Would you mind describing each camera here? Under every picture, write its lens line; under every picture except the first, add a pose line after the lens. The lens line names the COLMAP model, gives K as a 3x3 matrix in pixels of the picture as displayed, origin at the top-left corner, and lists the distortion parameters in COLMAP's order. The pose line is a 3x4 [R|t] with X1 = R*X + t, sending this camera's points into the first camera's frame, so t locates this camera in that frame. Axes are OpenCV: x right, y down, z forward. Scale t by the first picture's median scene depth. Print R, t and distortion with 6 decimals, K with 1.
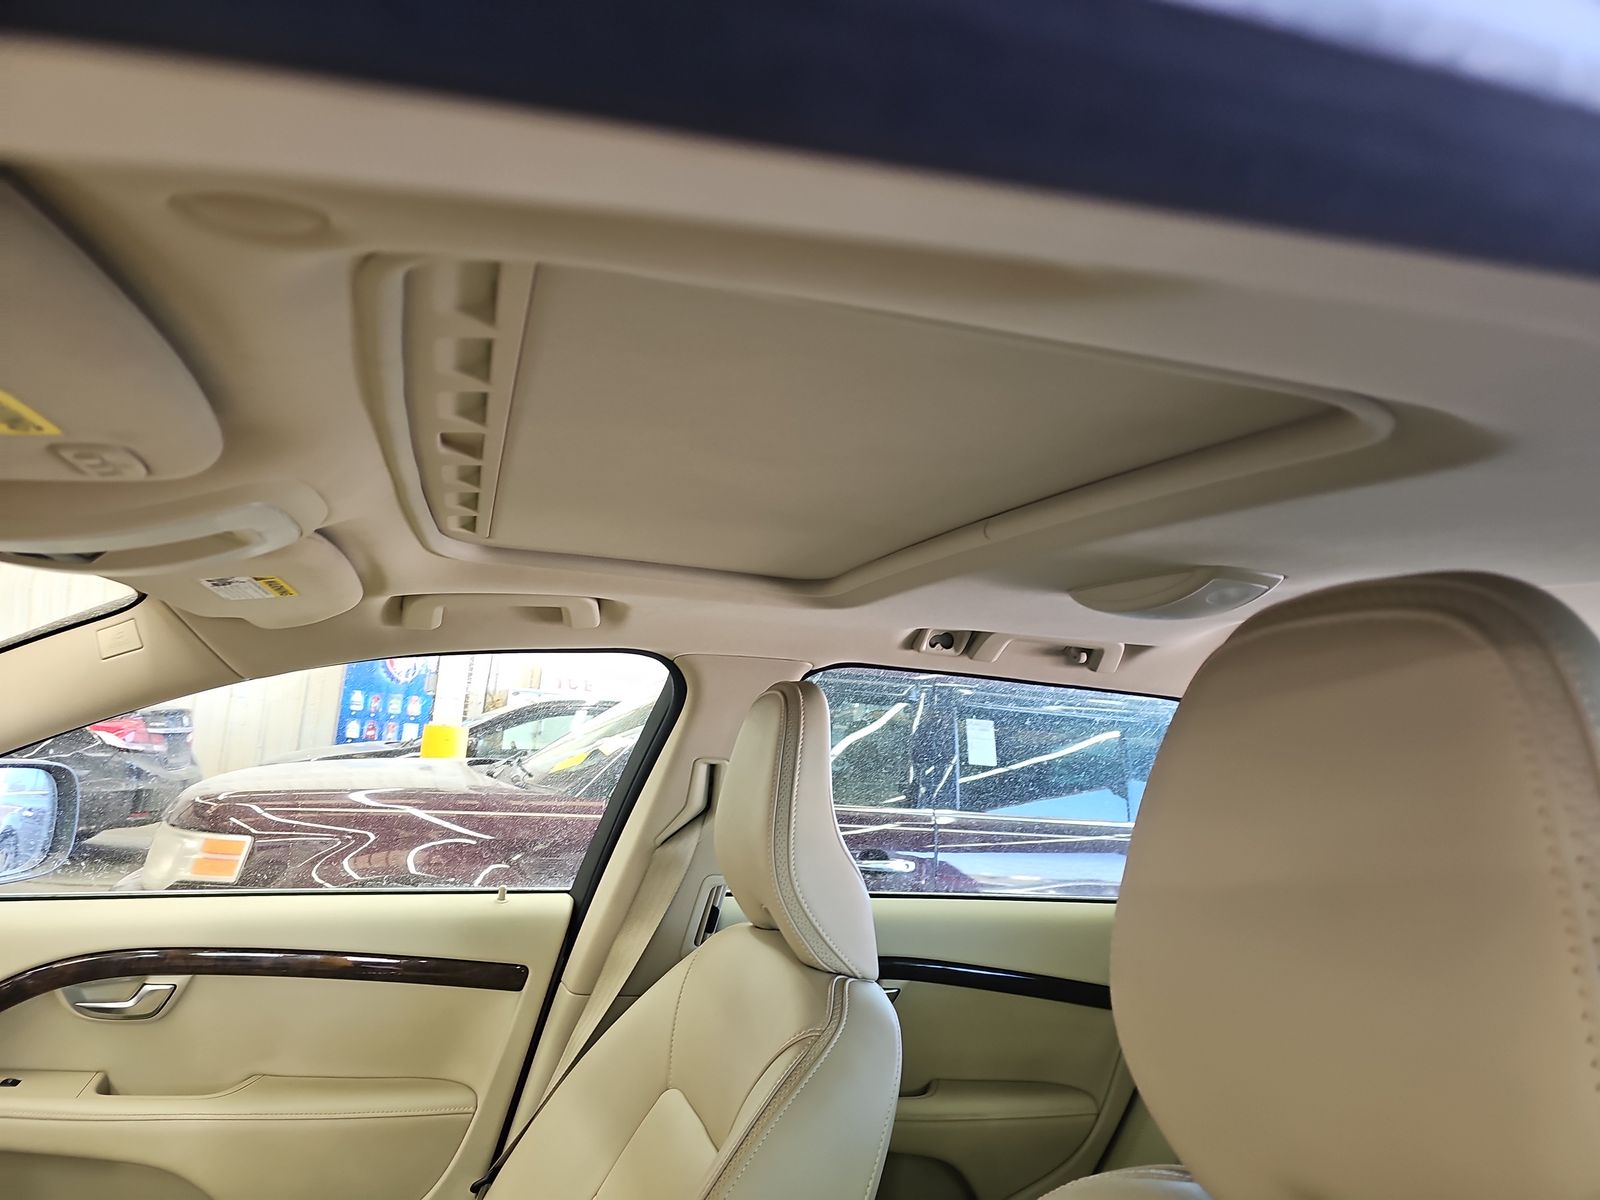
lens RADIAL K [[1060.0, 0, 805.0], [0, 1060.0, 595.4], [0, 0, 1]] dist [0.042602, -0.041646]
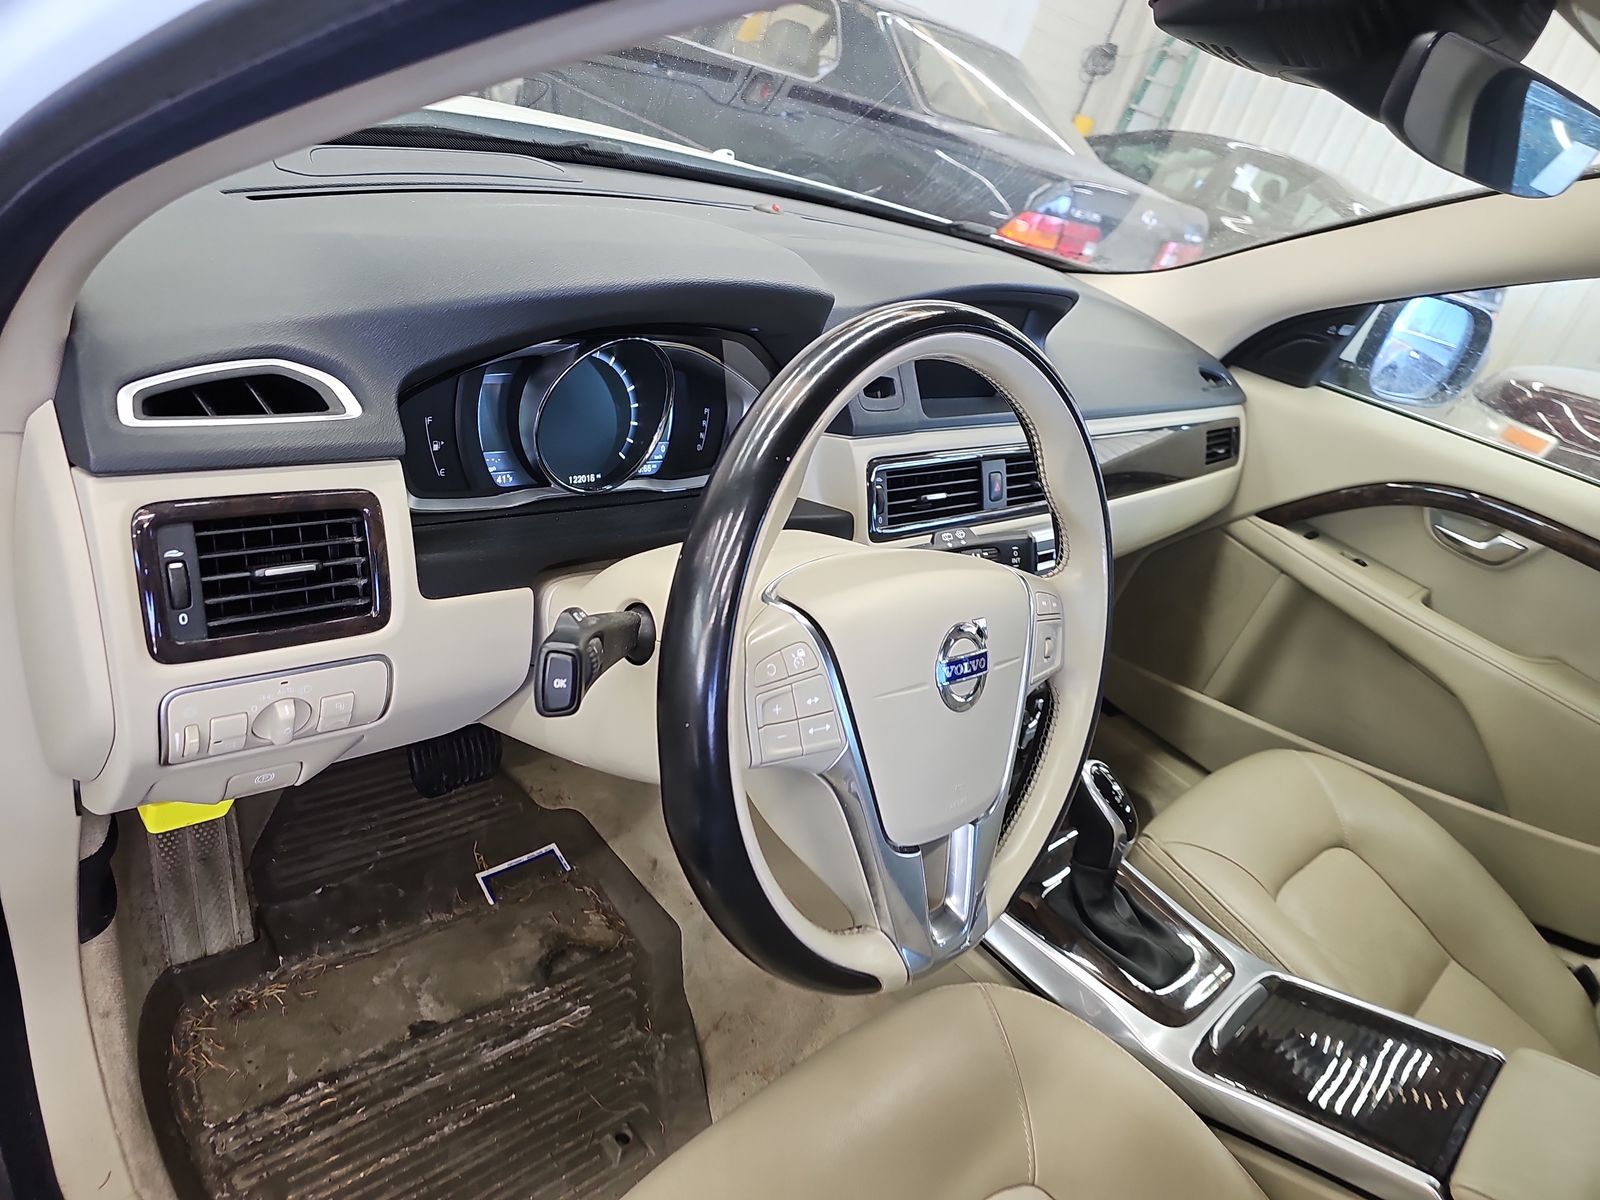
lens RADIAL K [[1060.0, 0, 781.2], [0, 1060.0, 582.0], [0, 0, 1]] dist [0.042602, -0.041646]
pose [[0.441887, 0.454426, -0.773455, -0.076171], [-0.132819, 0.885840, 0.444574, 0.019587], [0.887184, -0.093722, 0.451798, -0.129826]]
